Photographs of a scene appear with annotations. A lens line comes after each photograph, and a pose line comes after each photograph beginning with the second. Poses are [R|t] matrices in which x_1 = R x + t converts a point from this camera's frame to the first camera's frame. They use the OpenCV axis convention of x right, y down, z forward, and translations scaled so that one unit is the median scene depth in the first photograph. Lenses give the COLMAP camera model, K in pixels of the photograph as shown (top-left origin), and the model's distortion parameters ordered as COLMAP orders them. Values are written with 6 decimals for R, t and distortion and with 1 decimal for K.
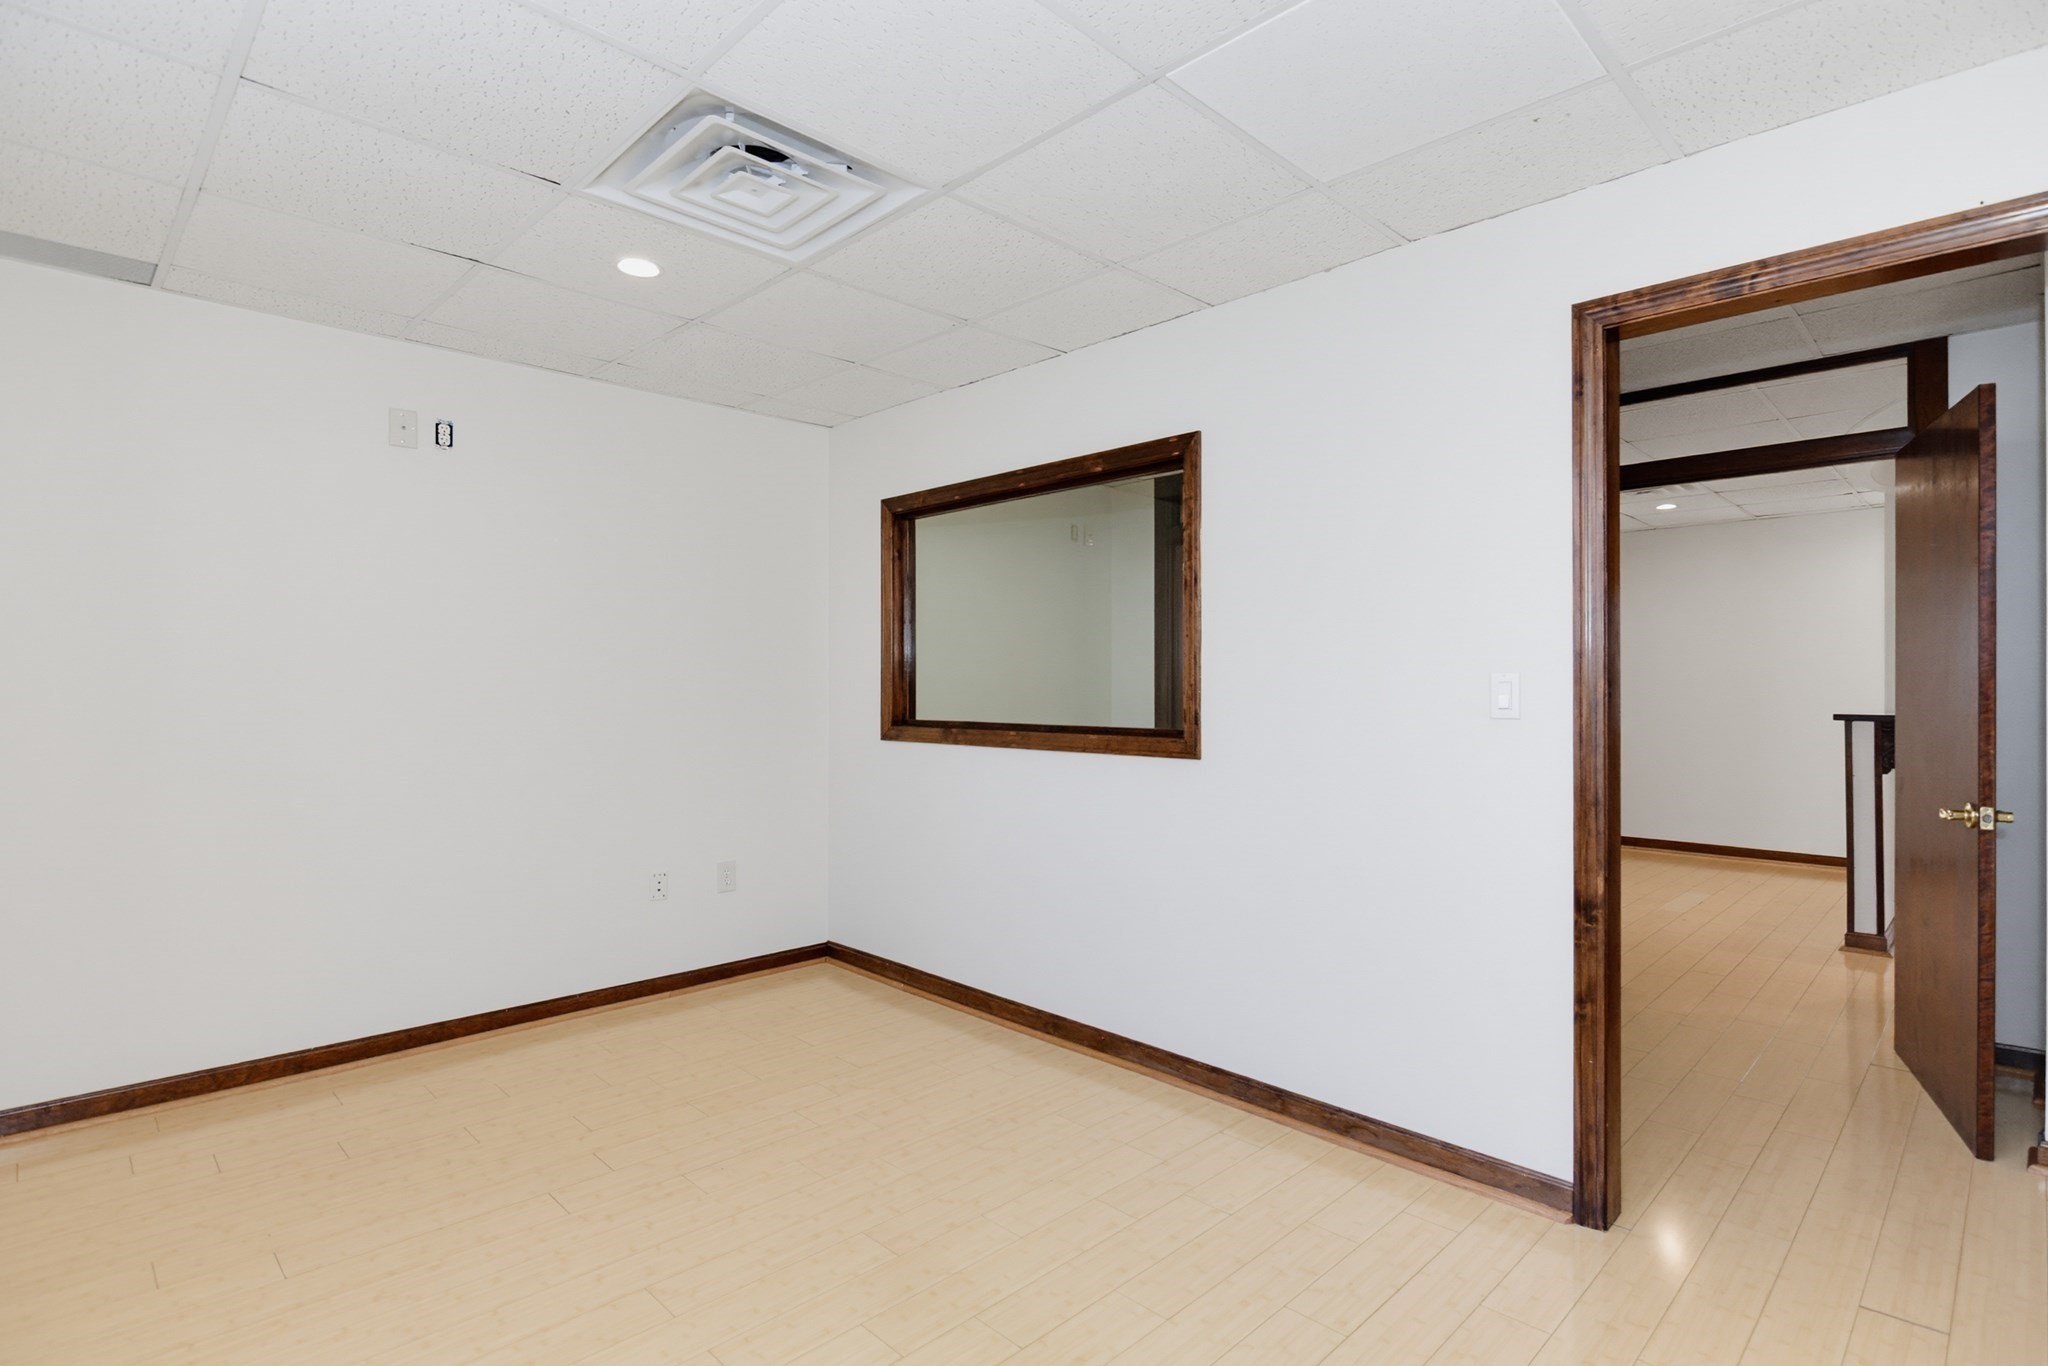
lens RADIAL K [[1018.7, 0, 1031.6], [0, 1018.7, 681.6], [0, 0, 1]] dist [0.004746, -0.000240]
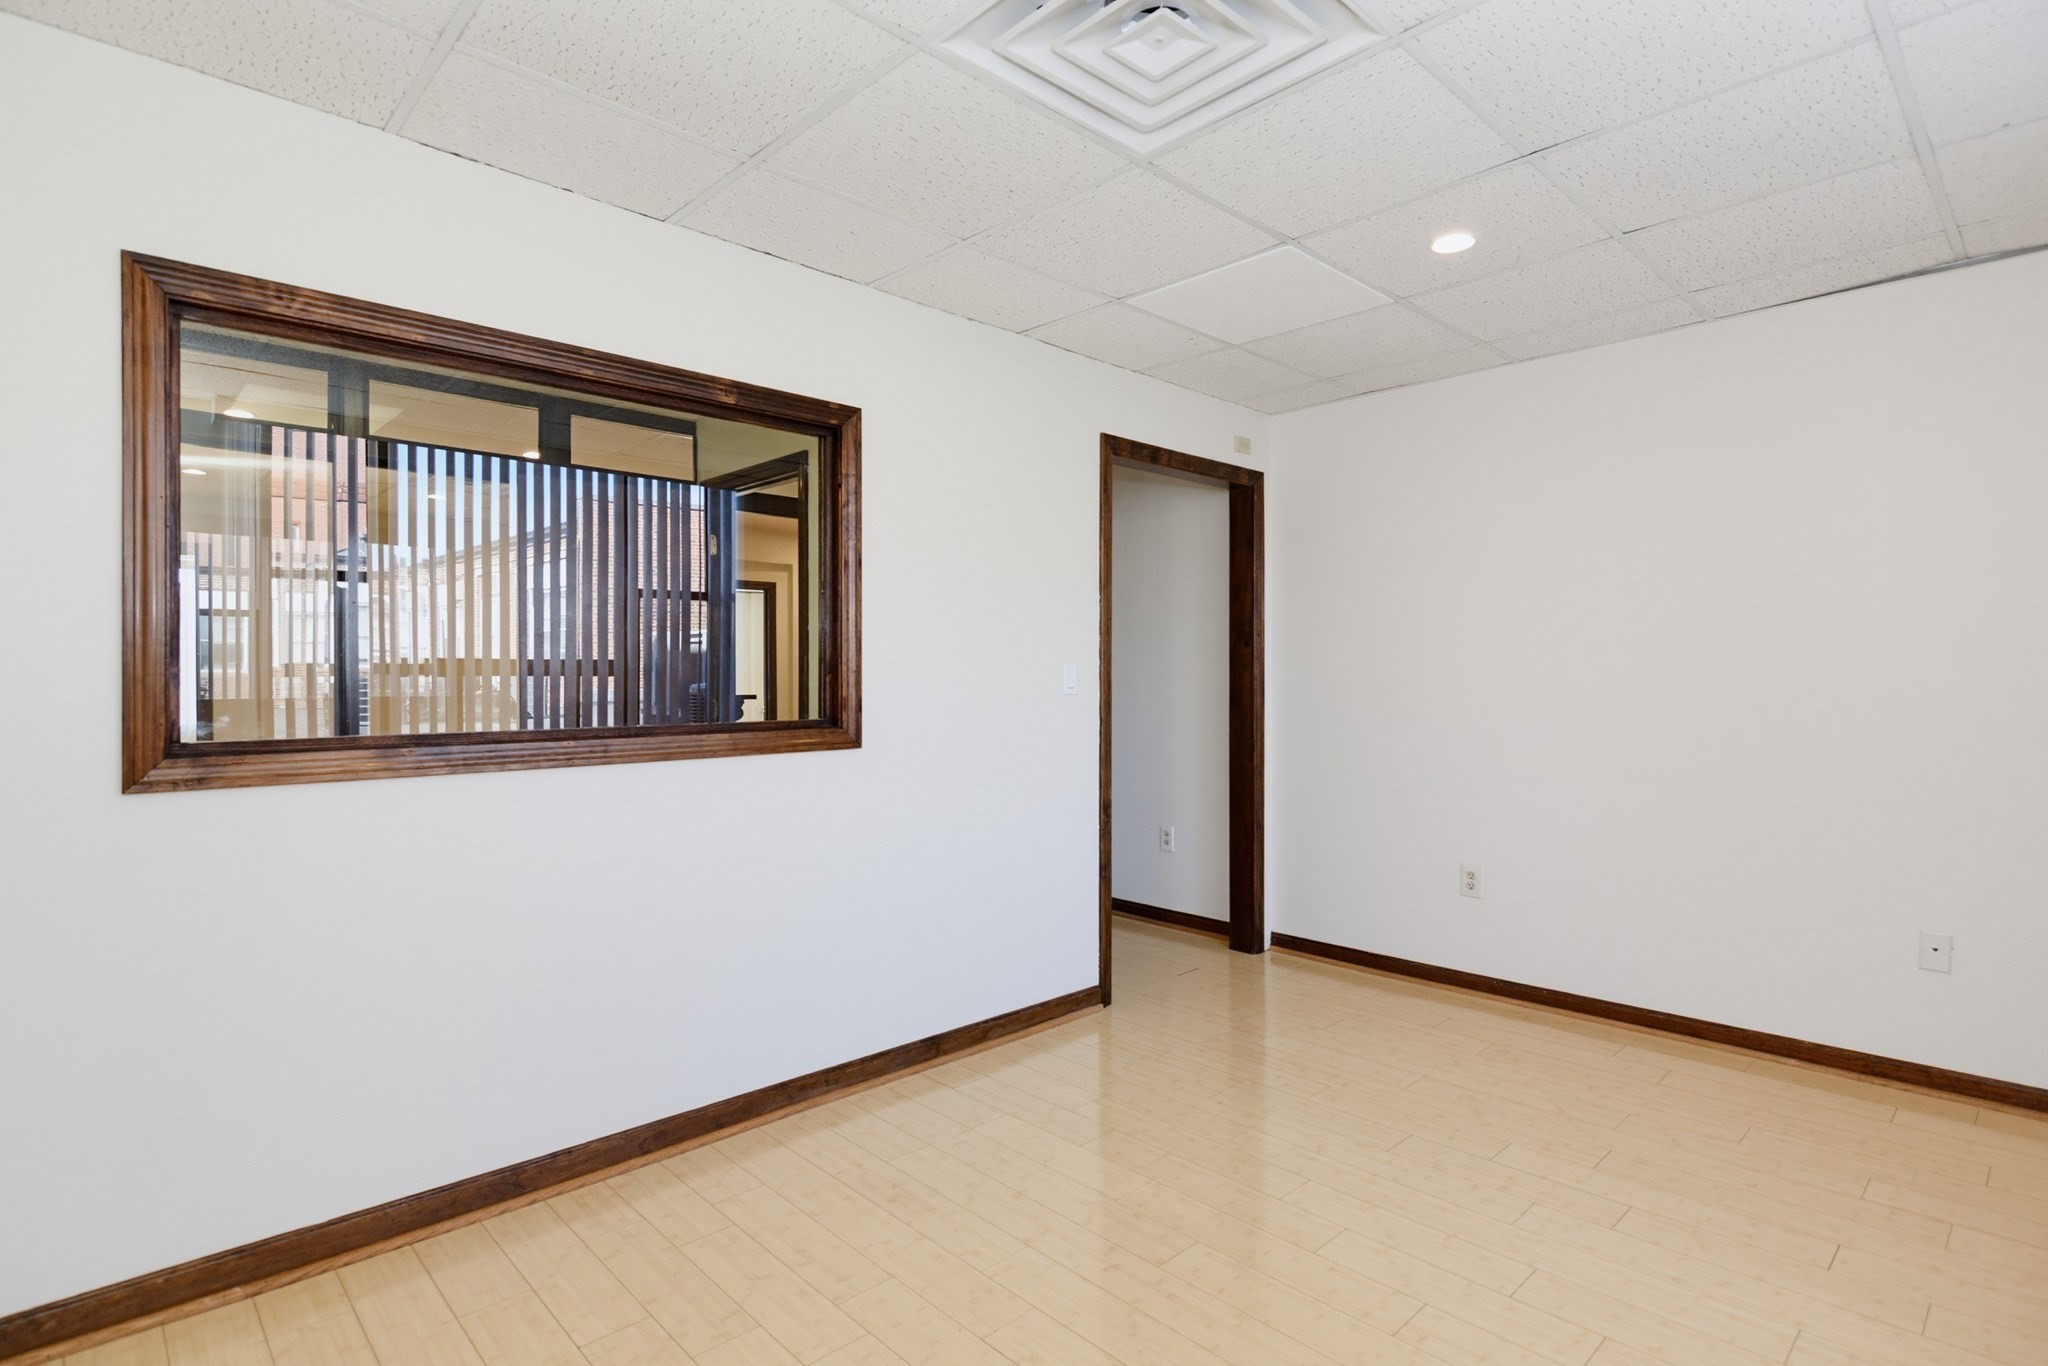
lens RADIAL K [[1018.7, 0, 1031.6], [0, 1018.7, 681.6], [0, 0, 1]] dist [0.004746, -0.000240]
pose [[0.012052, -0.002645, 0.999924, -0.806770], [-0.000150, 0.999996, 0.002647, 0.010388], [-0.999927, -0.000181, 0.012052, 0.824939]]
